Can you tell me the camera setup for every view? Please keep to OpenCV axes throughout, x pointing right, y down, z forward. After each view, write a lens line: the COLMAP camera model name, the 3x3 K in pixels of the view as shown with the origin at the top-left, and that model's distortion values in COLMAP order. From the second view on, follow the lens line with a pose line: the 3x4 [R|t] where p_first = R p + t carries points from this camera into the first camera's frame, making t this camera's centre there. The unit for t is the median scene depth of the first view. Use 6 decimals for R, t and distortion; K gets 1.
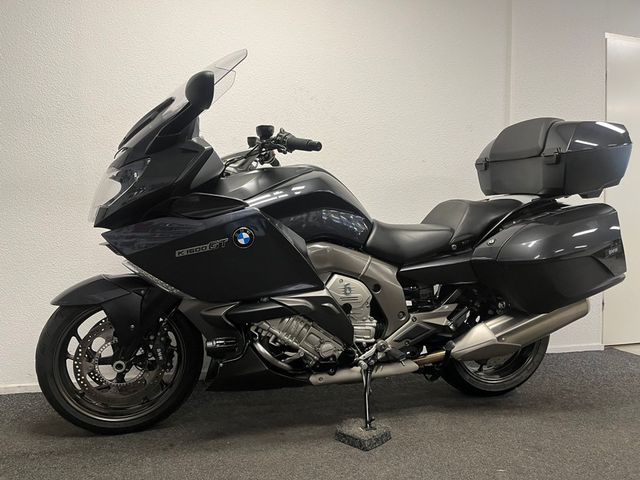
lens RADIAL K [[478.5, 0, 320.0], [0, 478.5, 240.0], [0, 0, 1]] dist [0.064821, -0.095830]
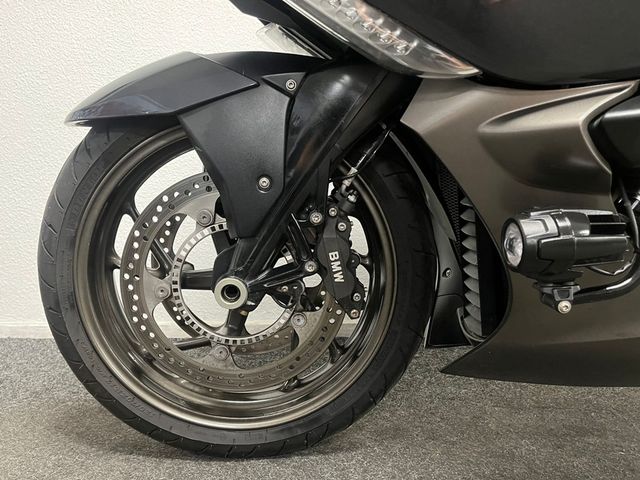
lens RADIAL K [[483.3, 0, 326.2], [0, 483.3, 243.3], [0, 0, 1]] dist [0.065695, -0.093483]
pose [[0.973237, 0.031793, -0.227595, -0.243156], [-0.010132, 0.995357, 0.095714, 0.174397], [0.229581, -0.090846, 0.969041, 0.614126]]
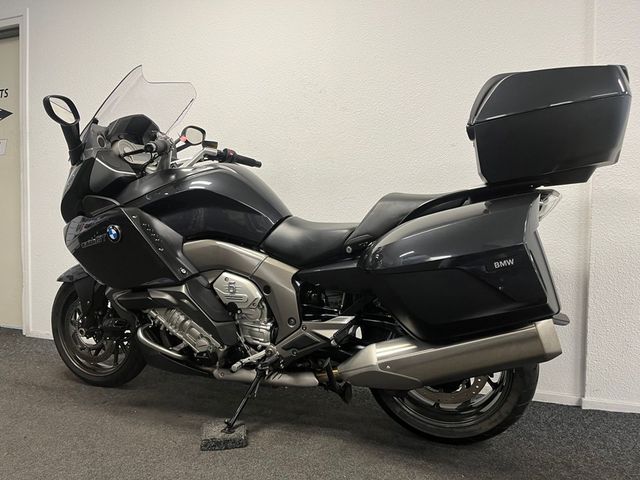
lens RADIAL K [[478.5, 0, 320.0], [0, 478.5, 240.0], [0, 0, 1]] dist [0.064821, -0.095830]
pose [[0.809424, 0.024923, -0.586696, 0.778985], [-0.020239, 0.999689, 0.014544, -0.013993], [0.586876, 0.000103, 0.809677, 0.303806]]
